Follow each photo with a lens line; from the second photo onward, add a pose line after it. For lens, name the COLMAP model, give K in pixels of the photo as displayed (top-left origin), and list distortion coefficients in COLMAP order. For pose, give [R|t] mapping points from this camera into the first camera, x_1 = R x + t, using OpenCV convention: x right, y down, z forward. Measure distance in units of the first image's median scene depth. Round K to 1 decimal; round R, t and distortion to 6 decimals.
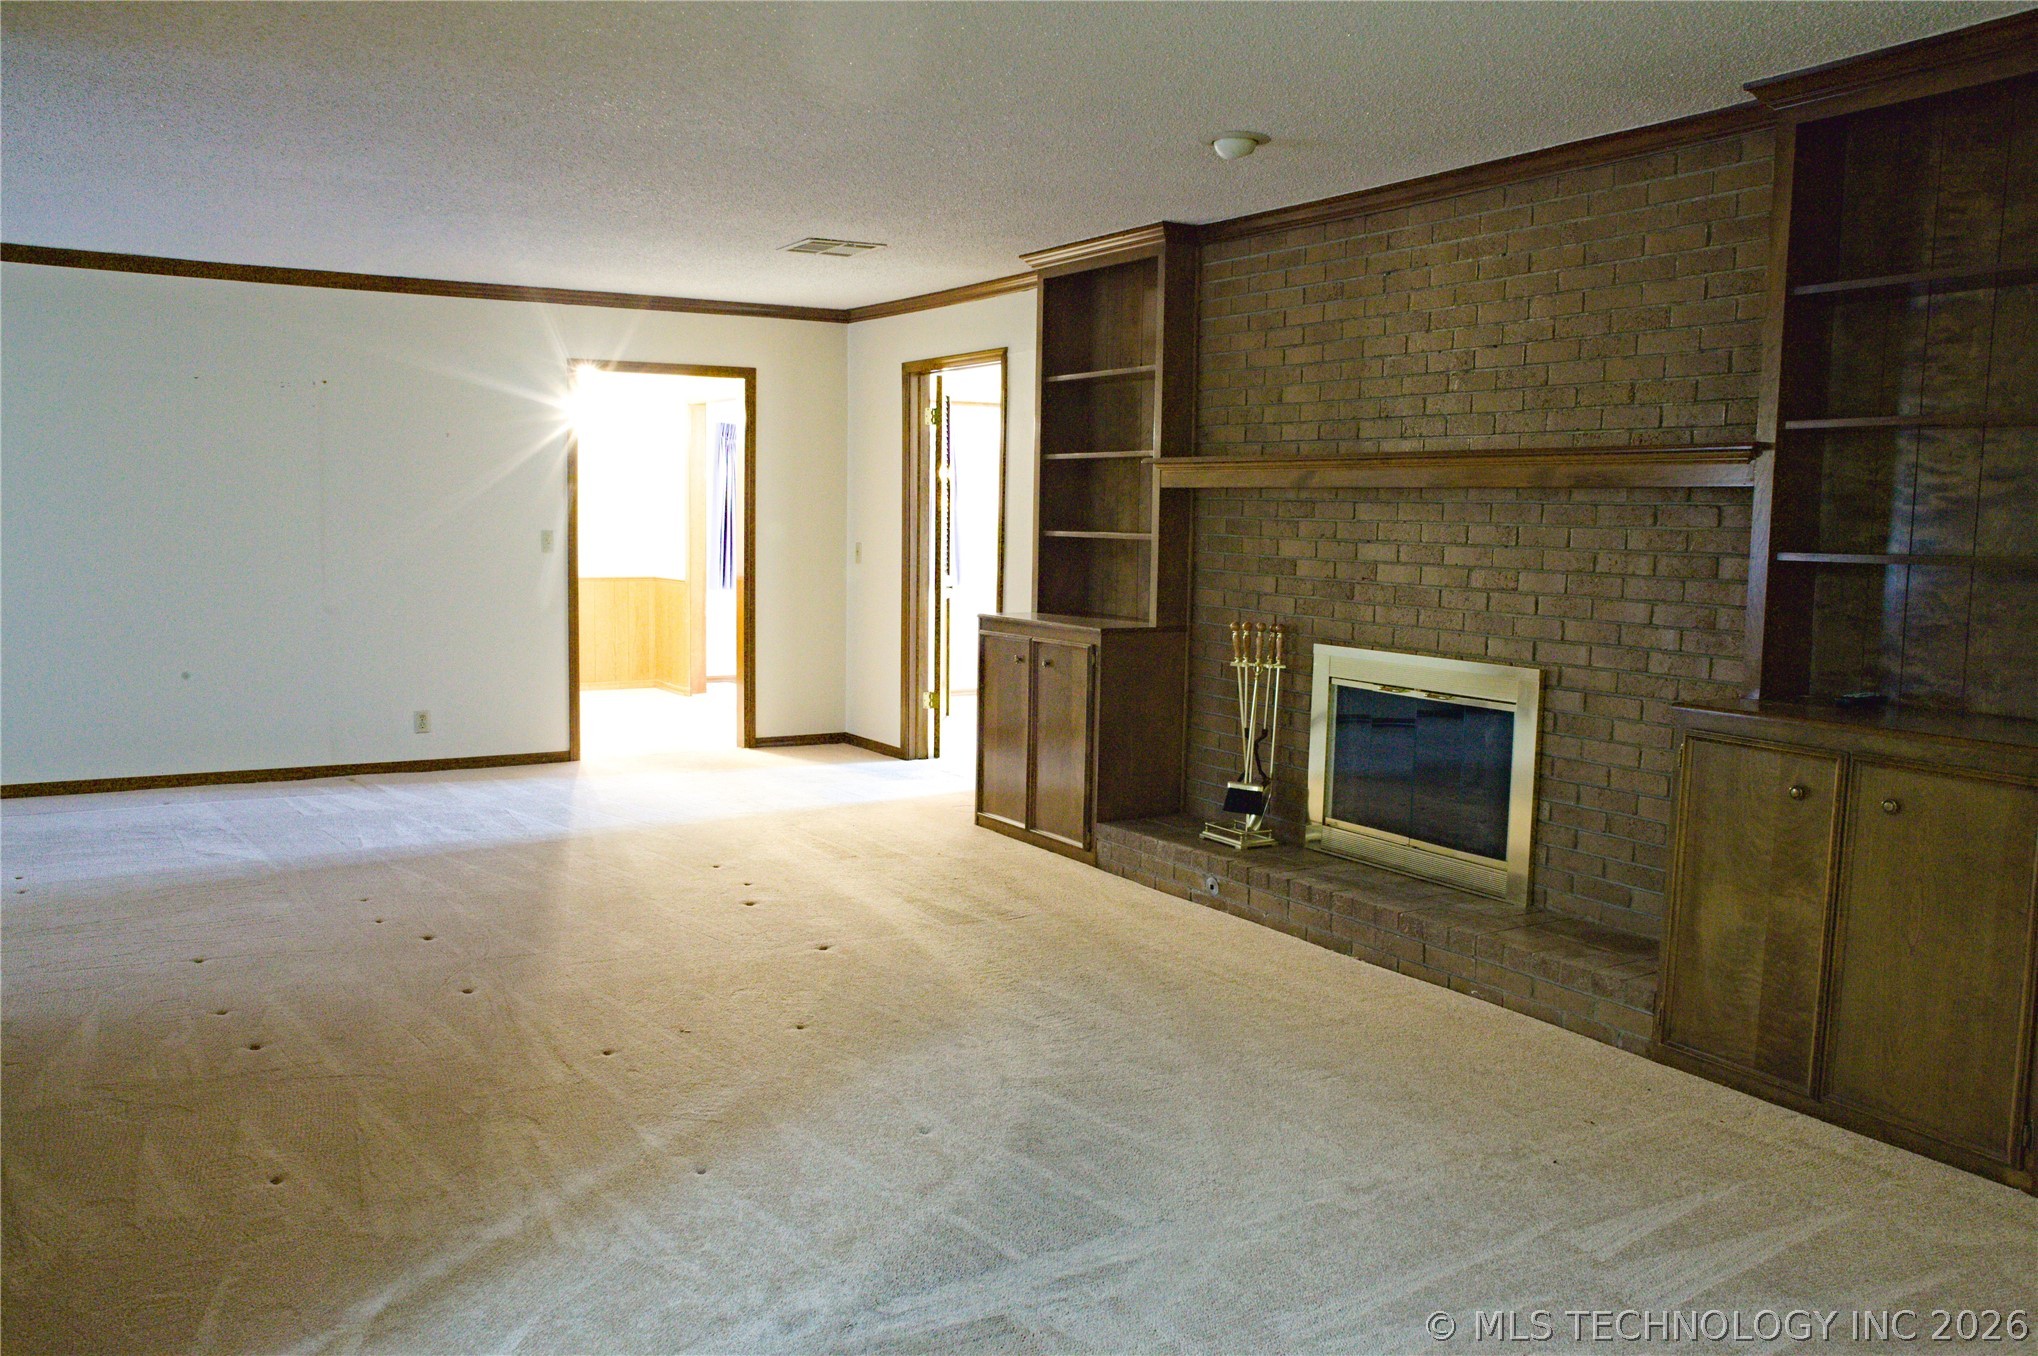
lens RADIAL K [[1632.6, 0, 1005.7], [0, 1632.6, 678.1], [0, 0, 1]] dist [-0.110402, 0.168345]
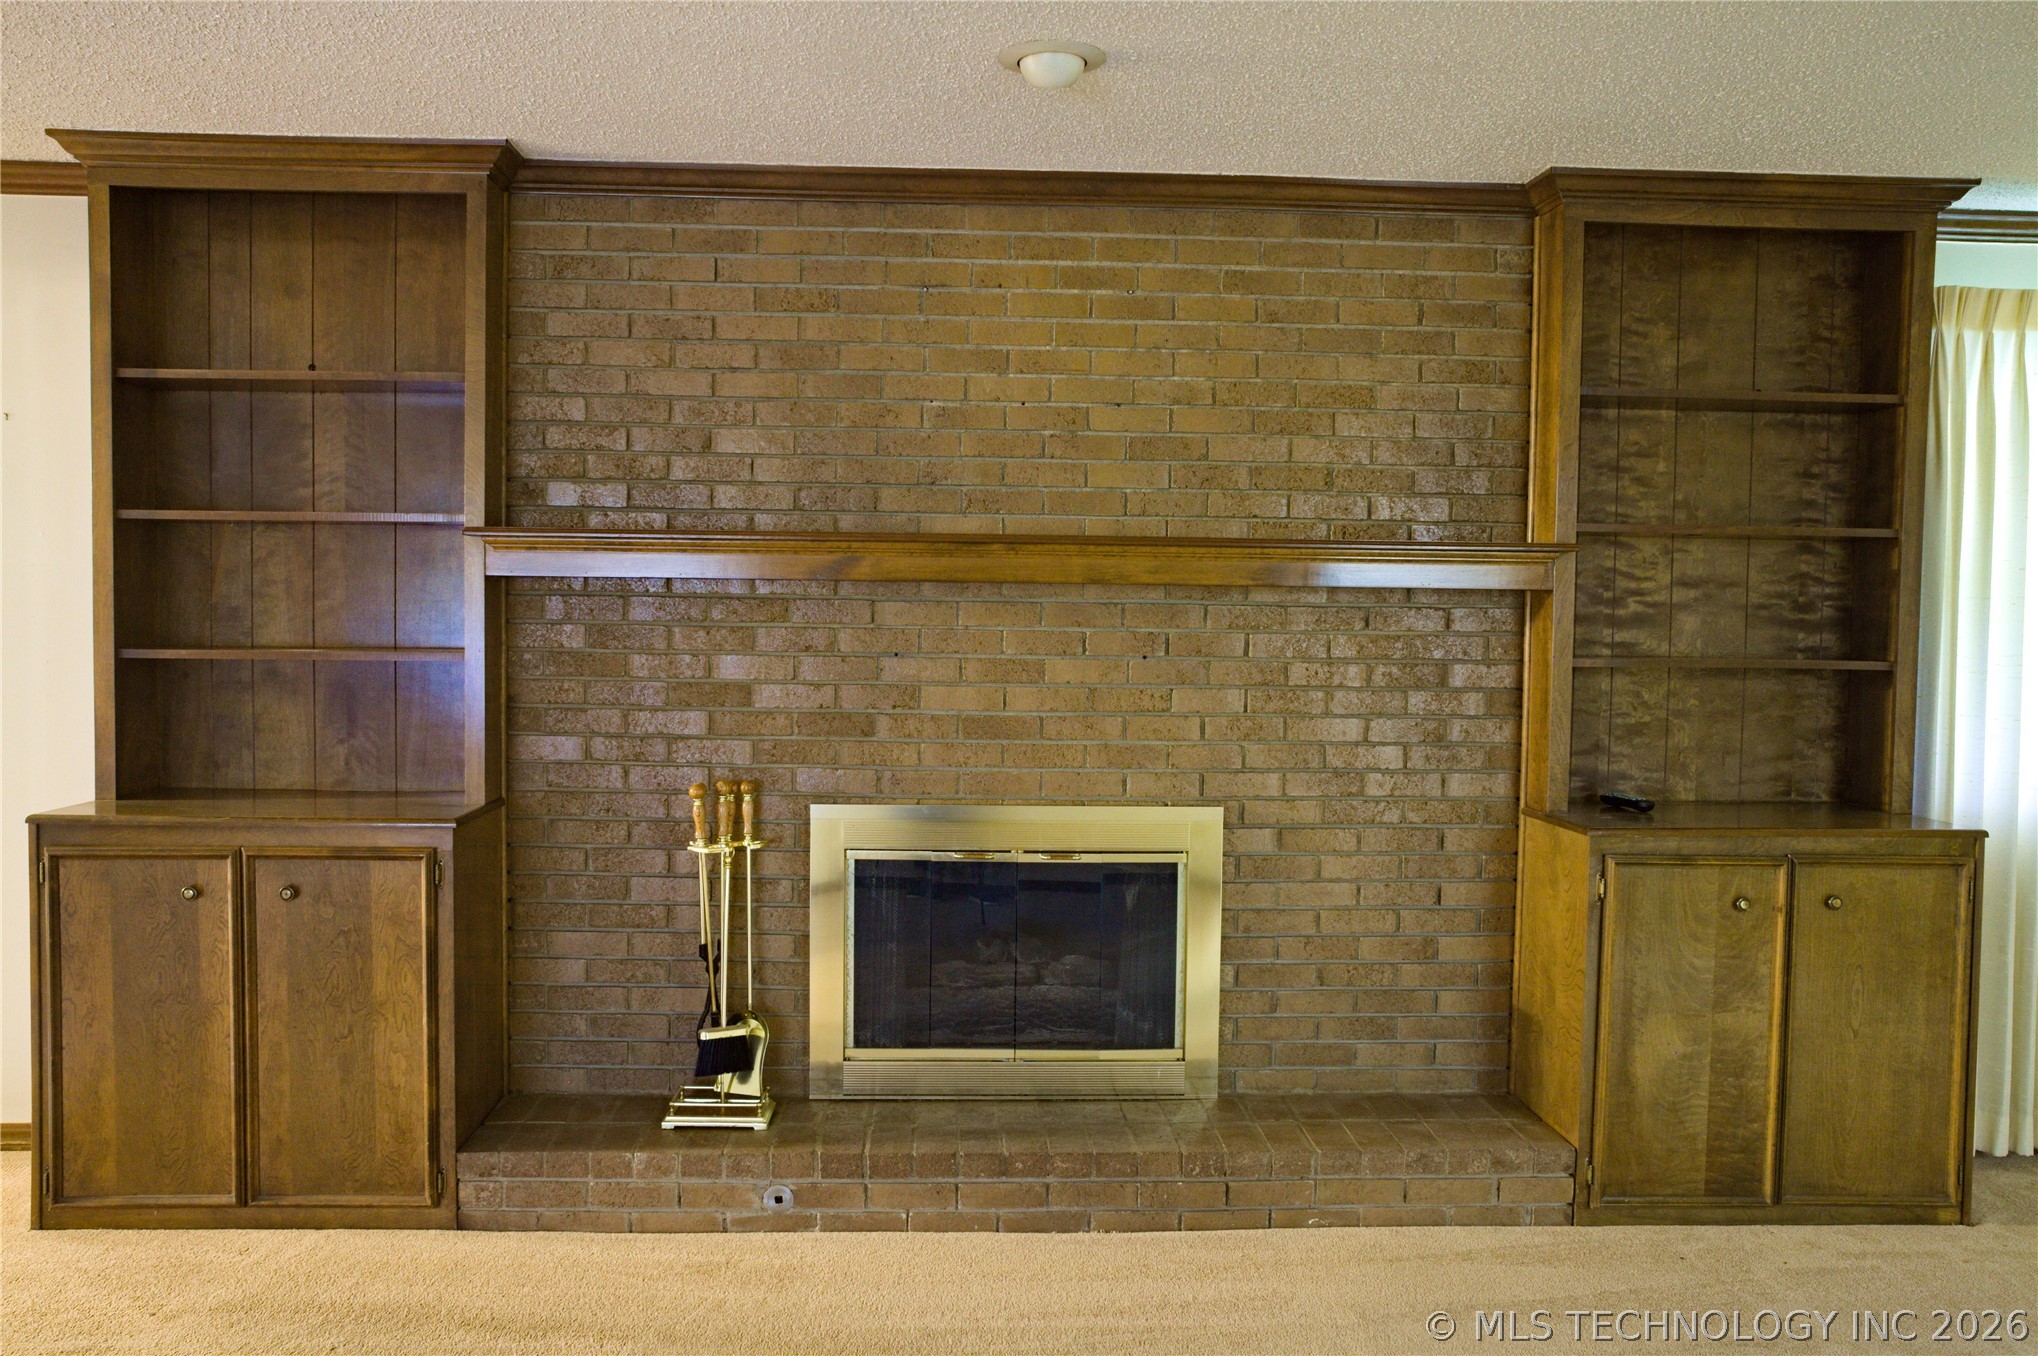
lens RADIAL K [[1632.6, 0, 1005.7], [0, 1632.6, 678.1], [0, 0, 1]] dist [-0.110402, 0.168345]
pose [[0.473101, -0.050141, 0.879580, -0.466534], [0.084917, 0.996326, 0.011122, -0.093428], [-0.876906, 0.069429, 0.475621, 0.737309]]
